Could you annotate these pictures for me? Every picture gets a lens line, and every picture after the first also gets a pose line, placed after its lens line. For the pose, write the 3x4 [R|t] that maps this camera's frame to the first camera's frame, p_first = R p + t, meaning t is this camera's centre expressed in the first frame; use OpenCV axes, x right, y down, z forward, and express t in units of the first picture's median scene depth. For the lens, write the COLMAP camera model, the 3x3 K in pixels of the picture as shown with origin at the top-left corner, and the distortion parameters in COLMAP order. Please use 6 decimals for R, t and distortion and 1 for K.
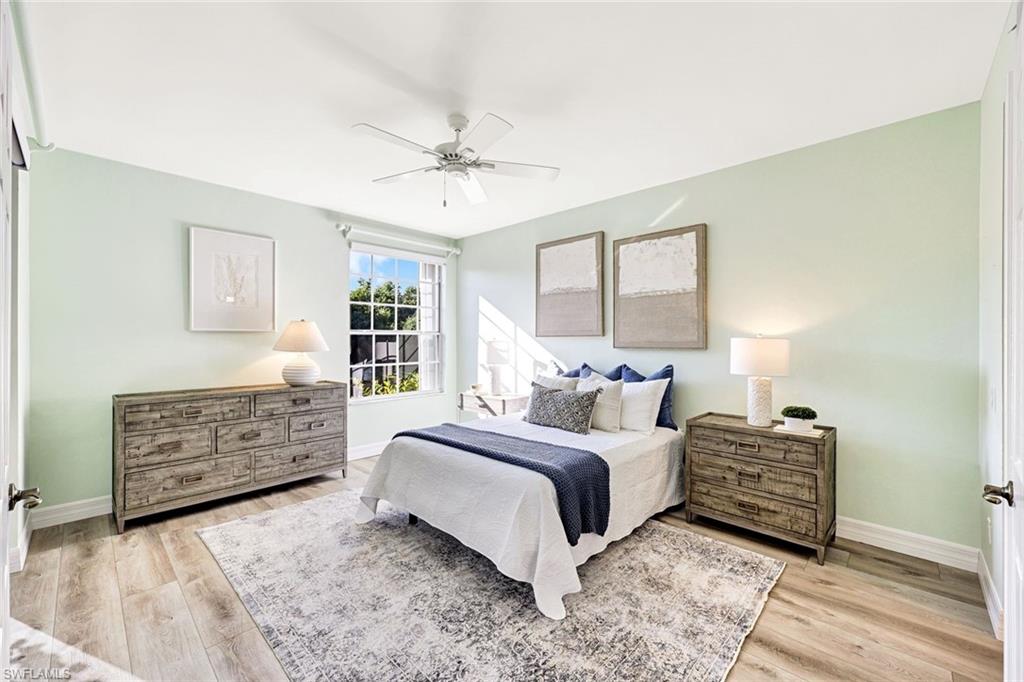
lens RADIAL K [[410.0, 0, 510.1], [0, 410.0, 340.4], [0, 0, 1]] dist [0.003258, -0.000510]
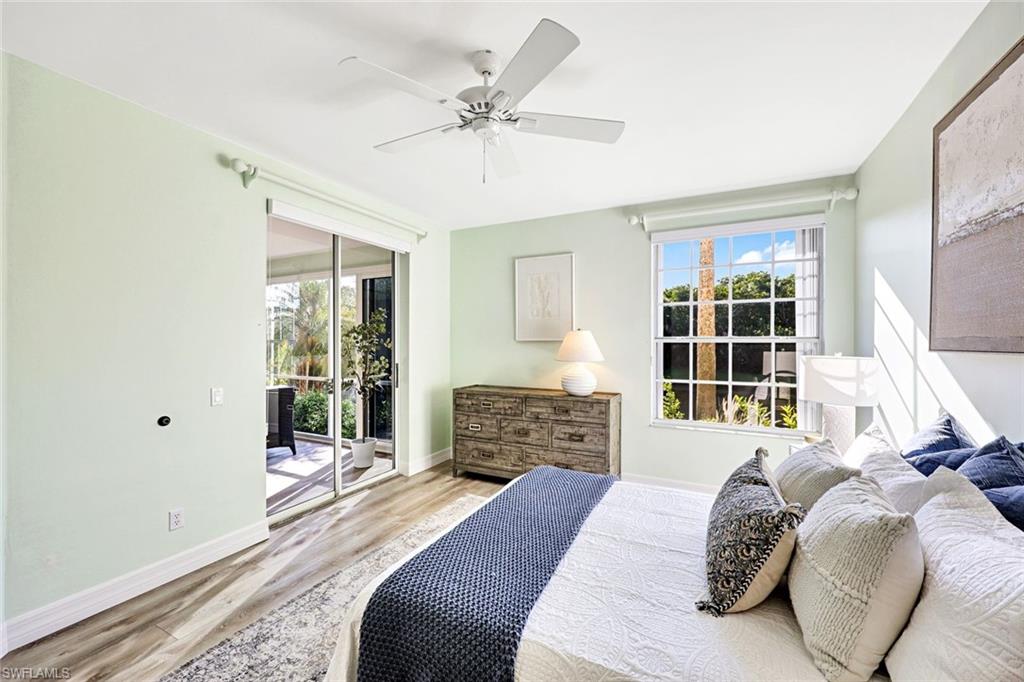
lens RADIAL K [[410.0, 0, 512.9], [0, 410.0, 344.0], [0, 0, 1]] dist [0.003258, -0.000510]
pose [[0.289135, 0.007104, -0.957262, 0.434421], [-0.003425, 0.999974, 0.006387, -0.021313], [0.957282, 0.001432, 0.289151, 0.613329]]
